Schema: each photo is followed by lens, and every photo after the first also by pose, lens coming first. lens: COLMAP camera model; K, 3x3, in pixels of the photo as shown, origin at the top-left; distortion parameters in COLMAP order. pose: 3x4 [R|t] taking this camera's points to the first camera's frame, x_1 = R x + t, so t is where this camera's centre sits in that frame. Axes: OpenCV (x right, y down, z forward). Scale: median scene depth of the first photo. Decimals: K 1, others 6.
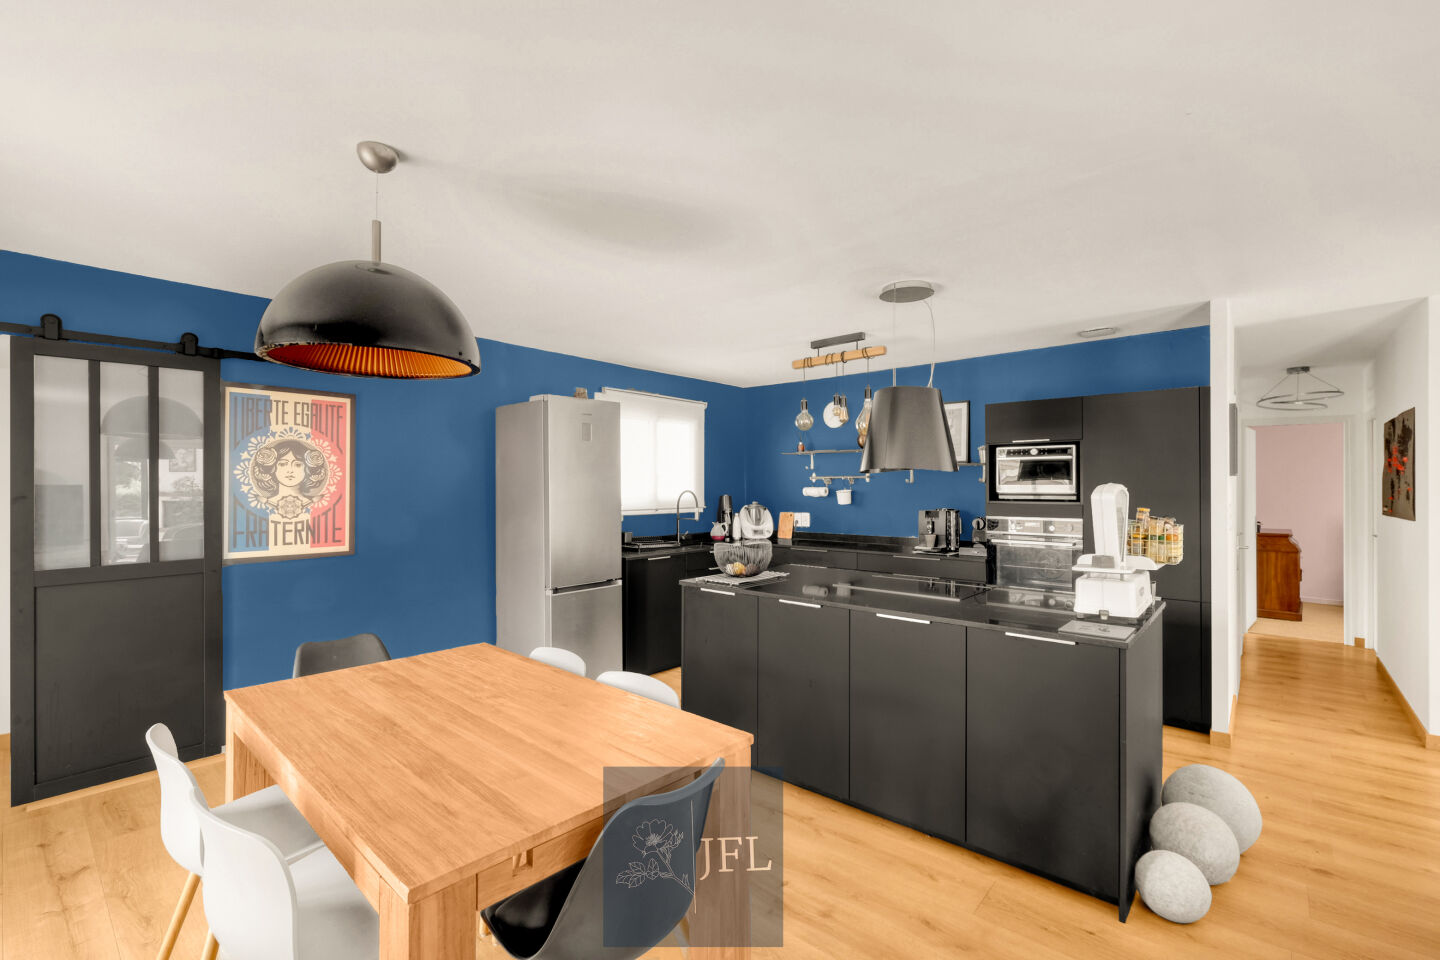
lens RADIAL K [[627.5, 0, 718.8], [0, 627.5, 478.9], [0, 0, 1]] dist [0.001869, 0.000168]
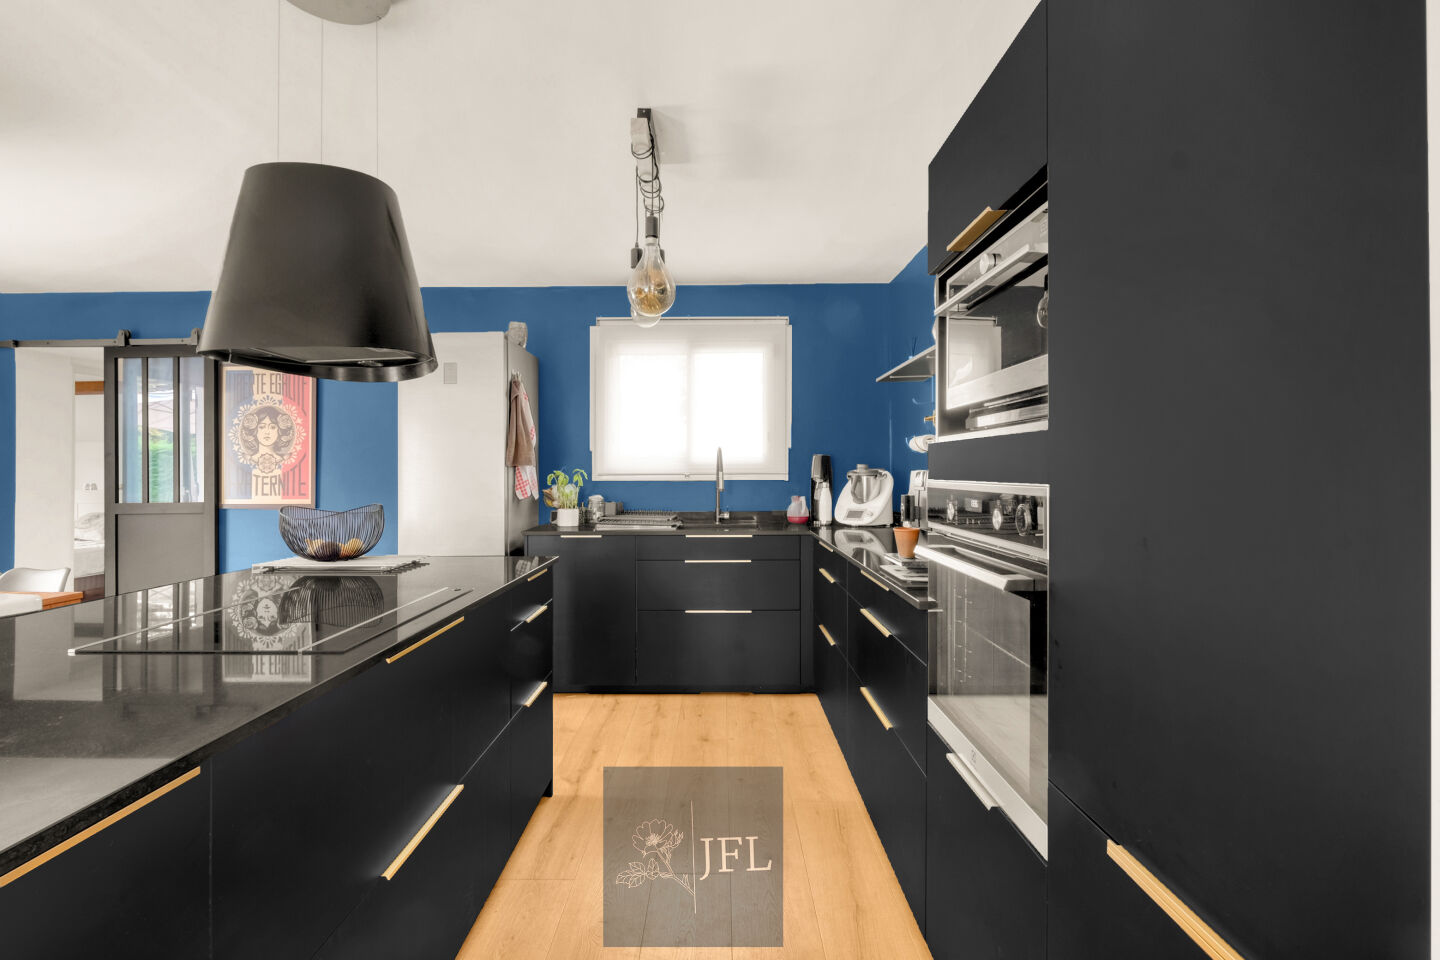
lens RADIAL K [[654.2, 0, 705.8], [0, 654.2, 457.3], [0, 0, 1]] dist [-0.004395, 0.000767]
pose [[0.650750, -0.012924, -0.759182, 0.774728], [0.015212, 0.999876, -0.003983, 0.050464], [0.759139, -0.008957, 0.650866, 0.823514]]
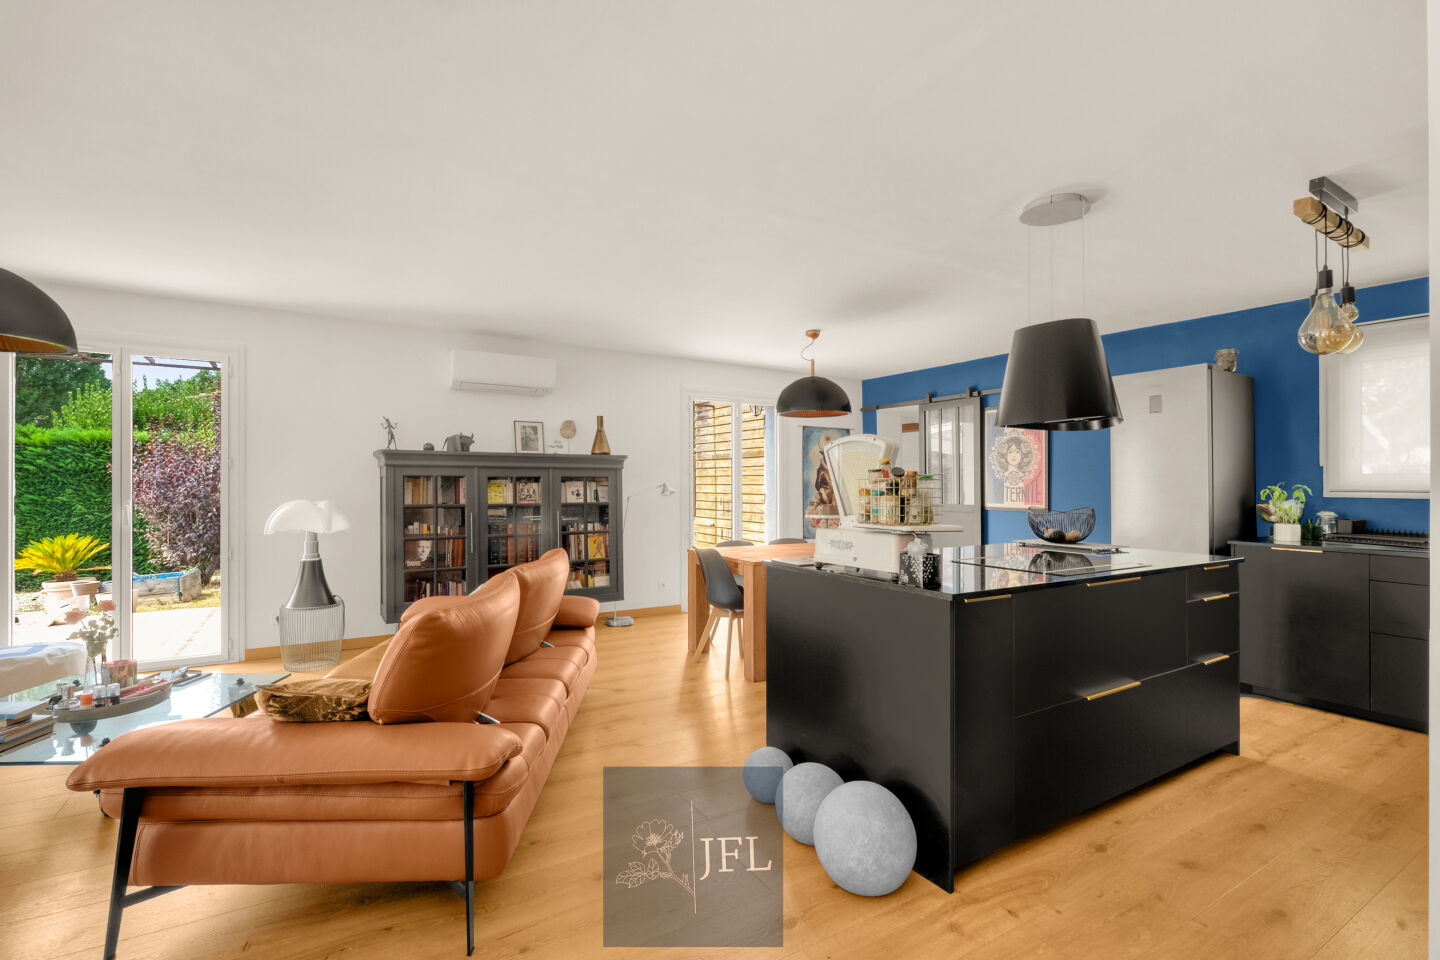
lens RADIAL K [[654.2, 0, 721.8], [0, 654.2, 474.8], [0, 0, 1]] dist [-0.004395, 0.000767]
pose [[-0.286271, -0.007990, -0.958115, 1.139474], [0.013795, 0.999827, -0.012459, 0.046078], [0.958049, -0.016784, -0.286111, 0.756565]]
